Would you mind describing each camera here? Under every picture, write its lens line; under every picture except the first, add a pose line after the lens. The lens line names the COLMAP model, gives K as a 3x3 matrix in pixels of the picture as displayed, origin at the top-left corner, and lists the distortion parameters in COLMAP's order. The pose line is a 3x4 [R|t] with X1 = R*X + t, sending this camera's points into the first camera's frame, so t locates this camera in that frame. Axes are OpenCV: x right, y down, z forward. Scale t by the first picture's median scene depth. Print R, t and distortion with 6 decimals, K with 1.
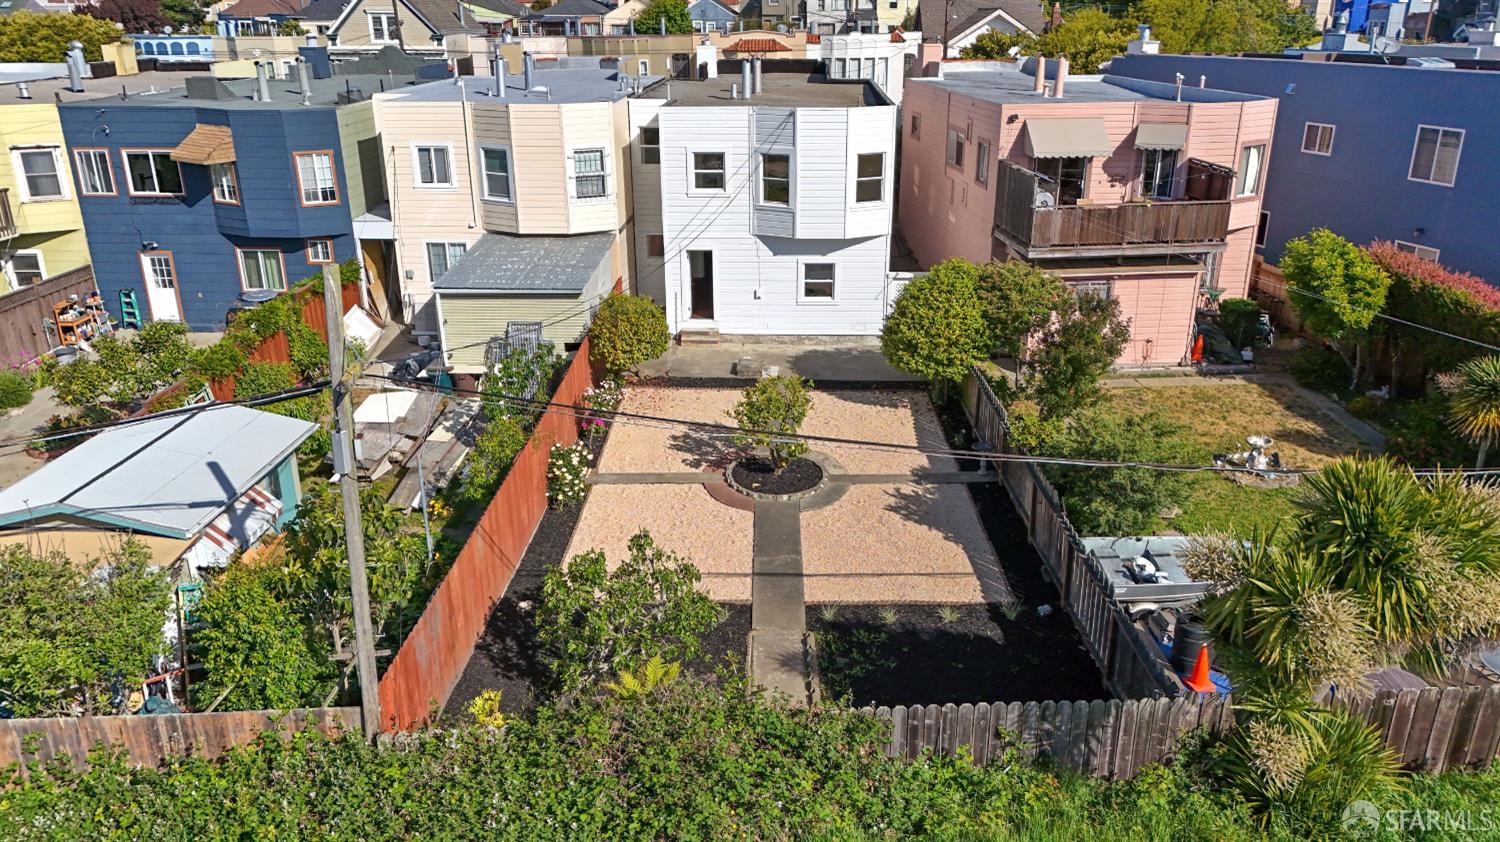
lens RADIAL K [[1094.5, 0, 751.3], [0, 1094.5, 449.5], [0, 0, 1]] dist [0.078541, -0.079462]
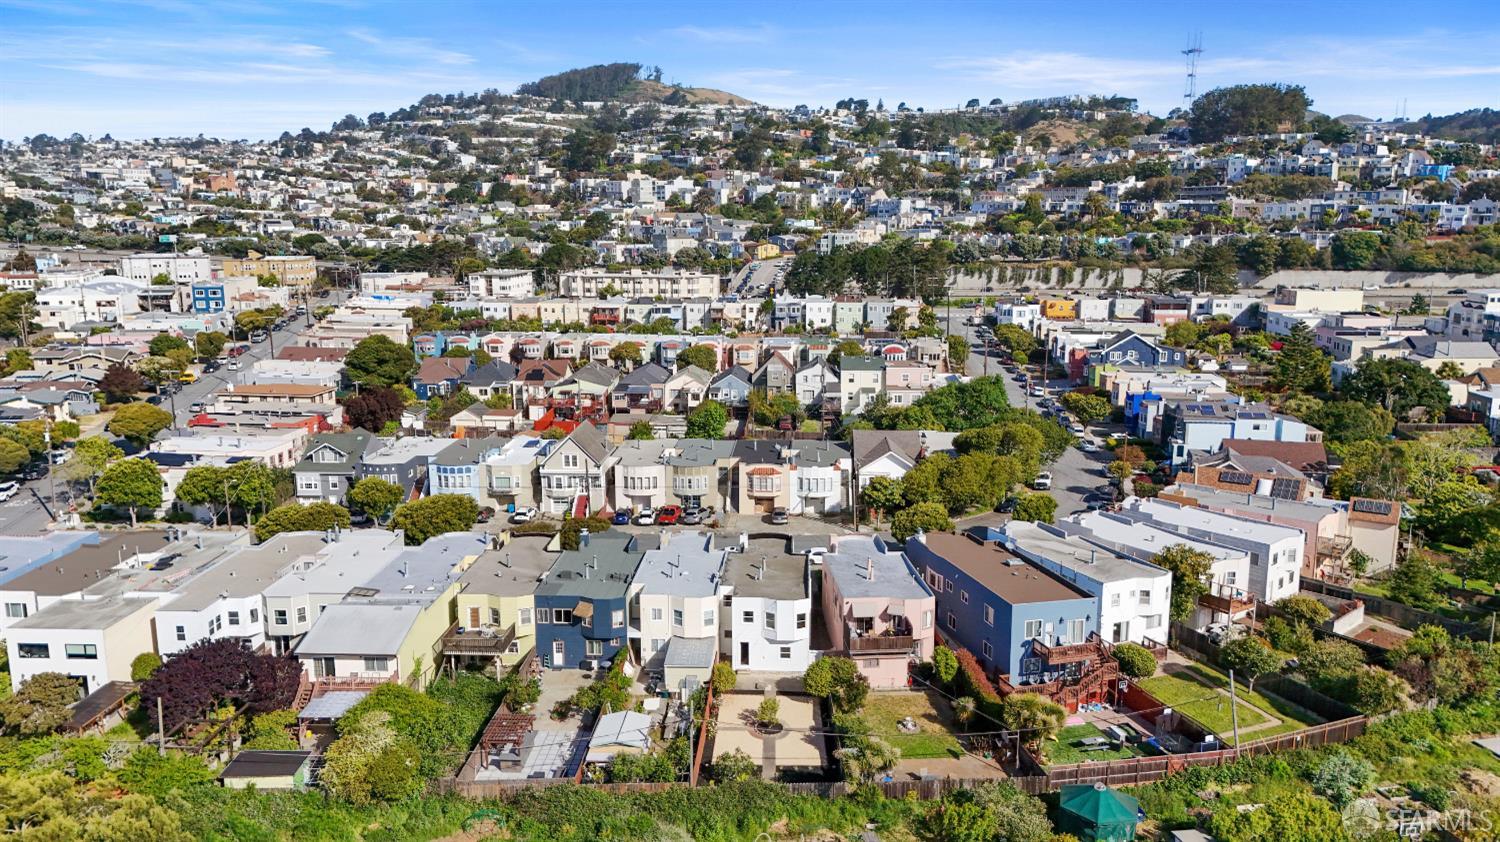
lens RADIAL K [[1102.1, 0, 751.4], [0, 1102.1, 414.3], [0, 0, 1]] dist [0.082751, -0.073395]
pose [[0.999968, 0.006131, -0.005139, -0.018082], [-0.007009, 0.981115, -0.193300, -0.219095], [0.003857, 0.193330, 0.981126, -2.126055]]
